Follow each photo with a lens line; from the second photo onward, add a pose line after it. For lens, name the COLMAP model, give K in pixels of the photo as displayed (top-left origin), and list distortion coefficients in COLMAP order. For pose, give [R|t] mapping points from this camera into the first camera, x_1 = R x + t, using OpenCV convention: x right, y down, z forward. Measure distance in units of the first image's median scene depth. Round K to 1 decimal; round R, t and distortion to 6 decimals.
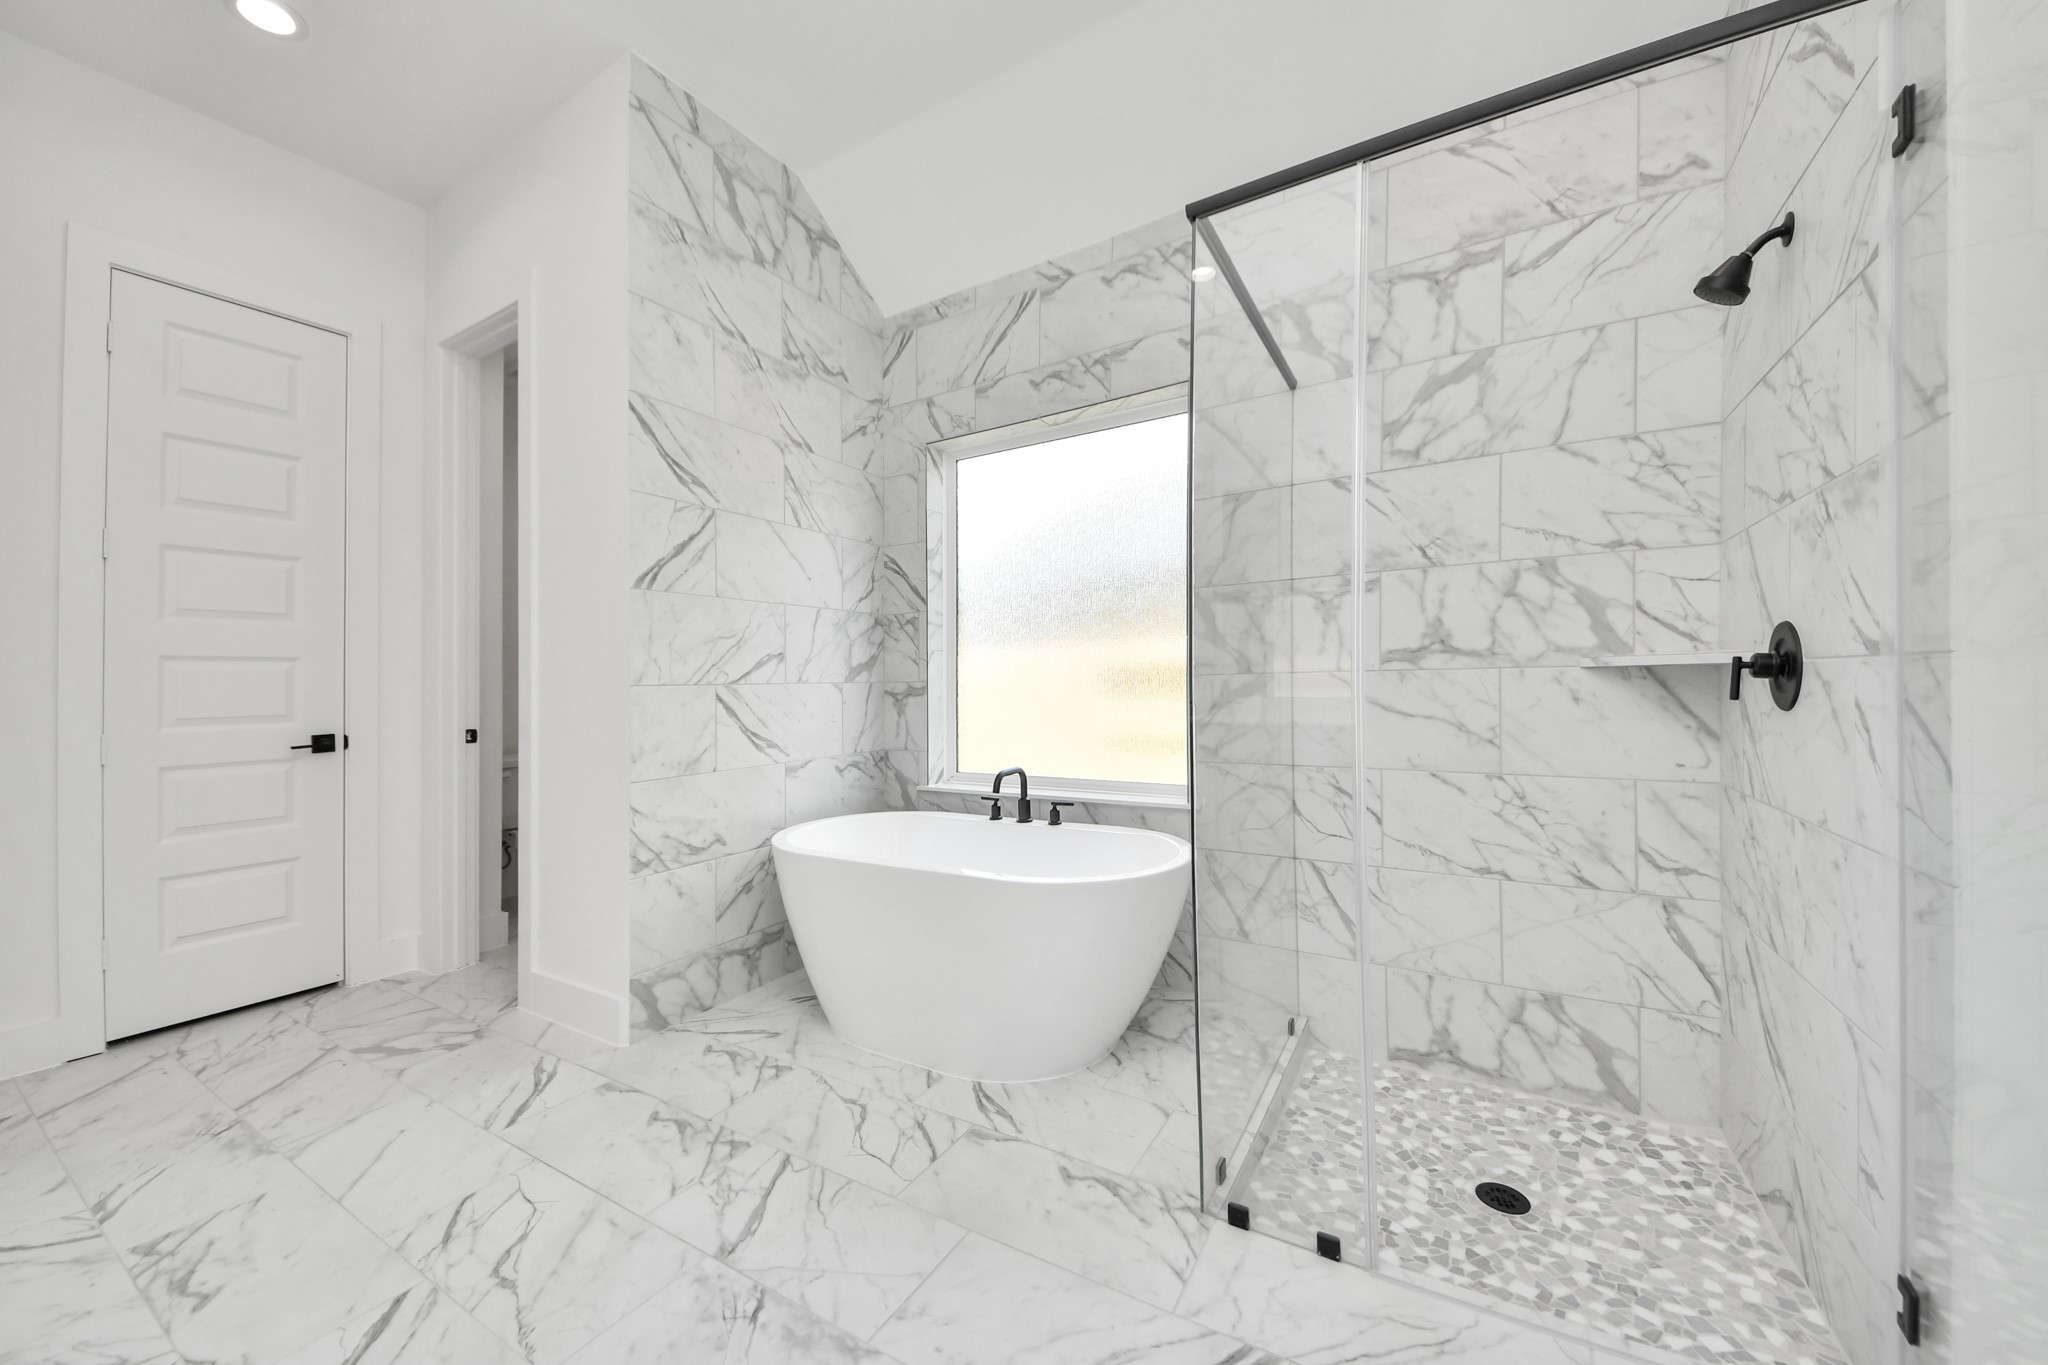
lens RADIAL K [[721.8, 0, 993.7], [0, 721.8, 698.3], [0, 0, 1]] dist [0.020776, -0.019330]
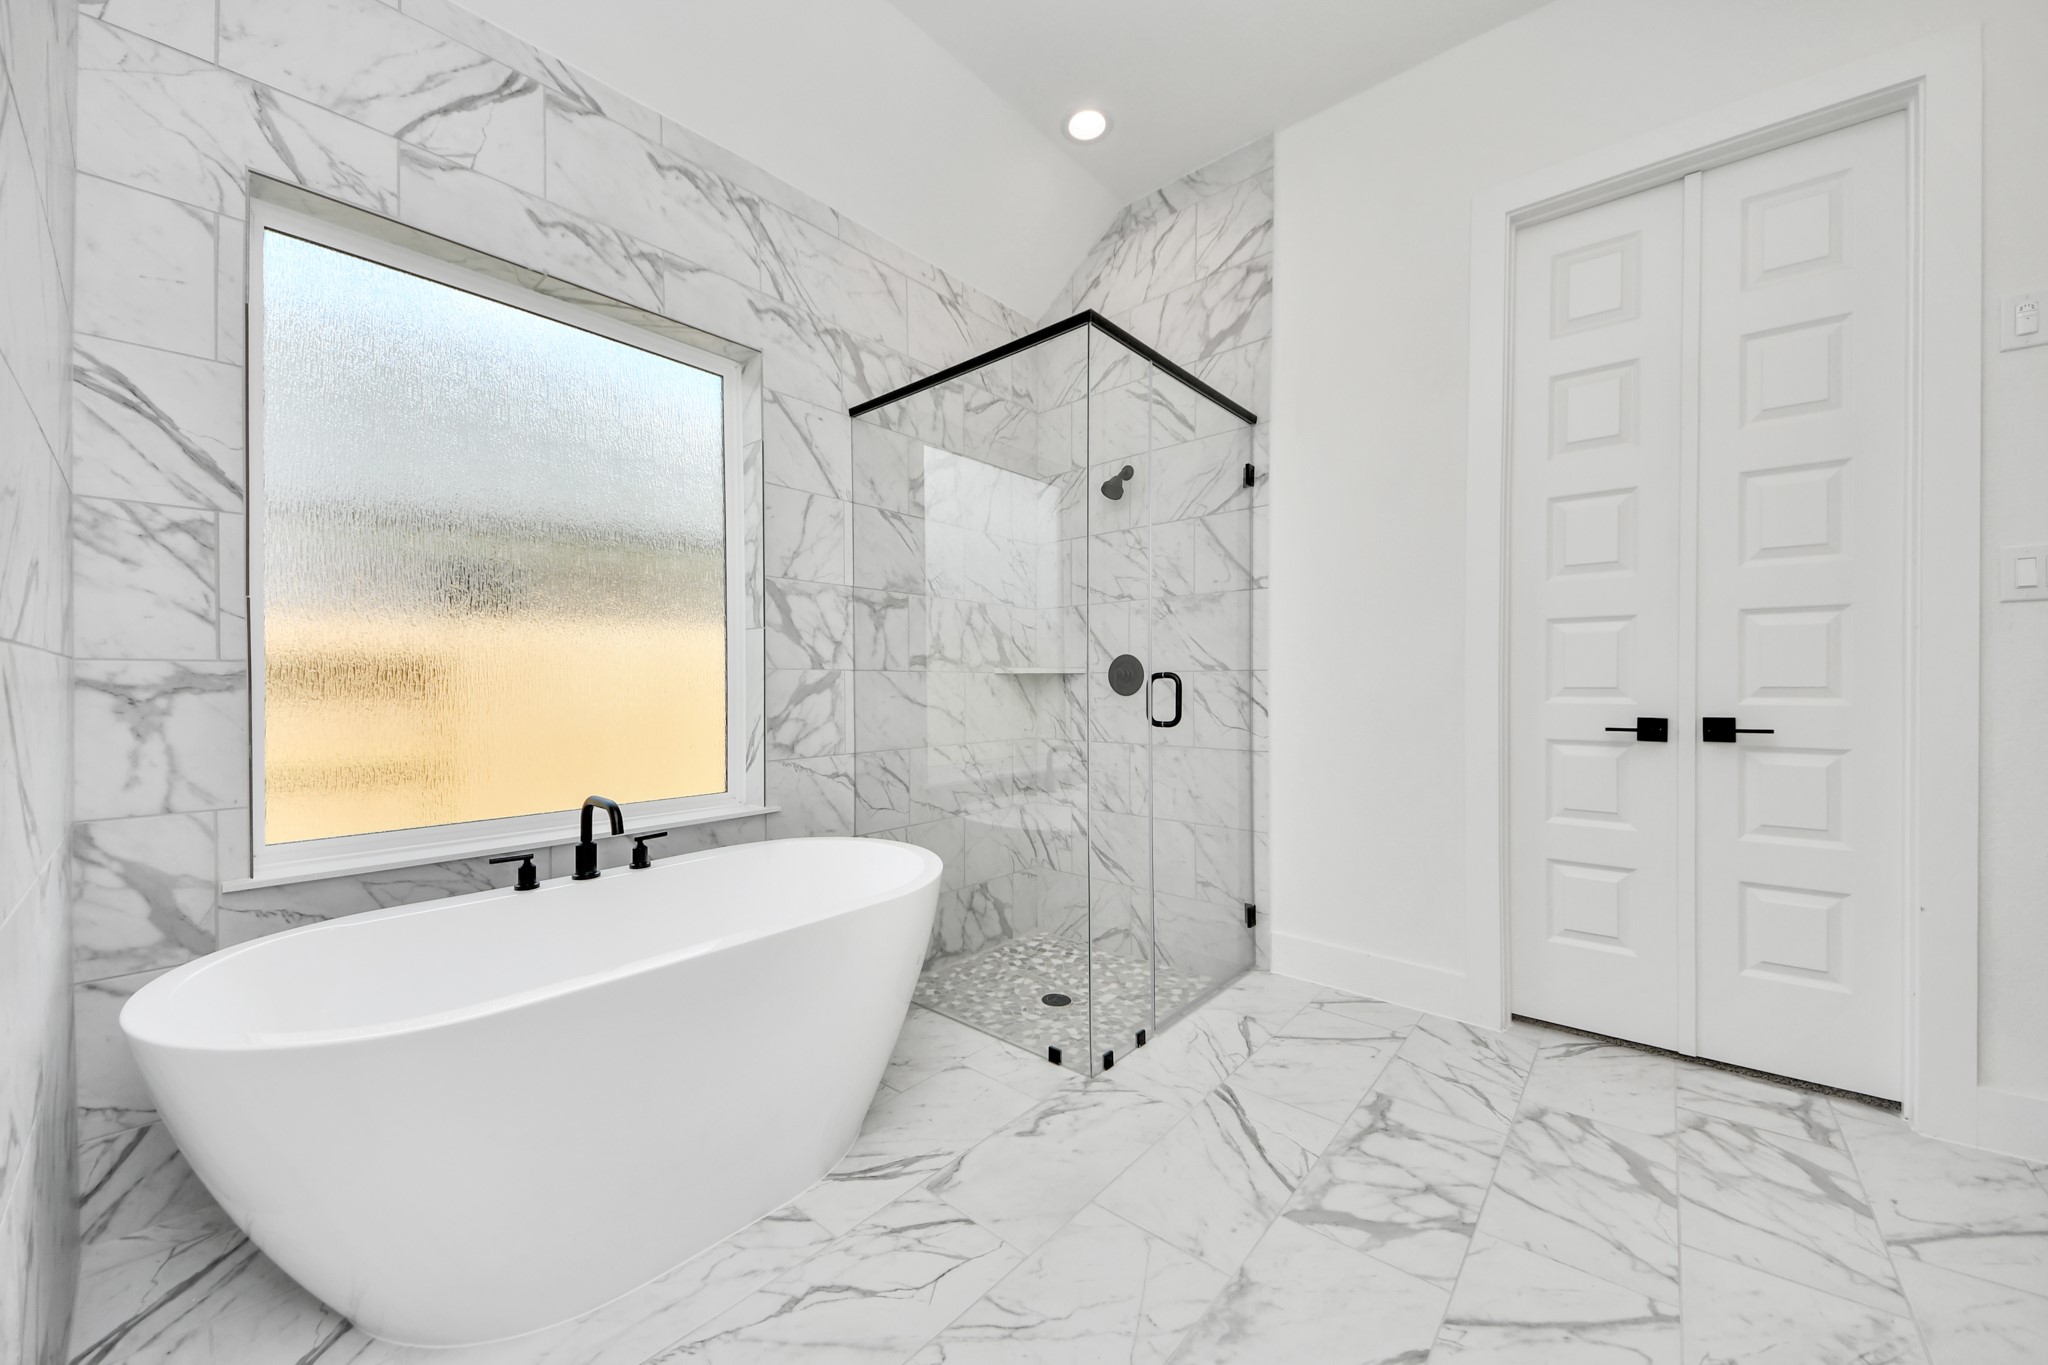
lens RADIAL K [[738.7, 0, 1024.0], [0, 738.7, 690.2], [0, 0, 1]] dist [0.021443, -0.013528]
pose [[0.163187, 0.005096, 0.986582, -0.794846], [0.007556, 0.999951, -0.006414, 0.004821], [-0.986566, 0.008501, 0.163141, 0.661360]]
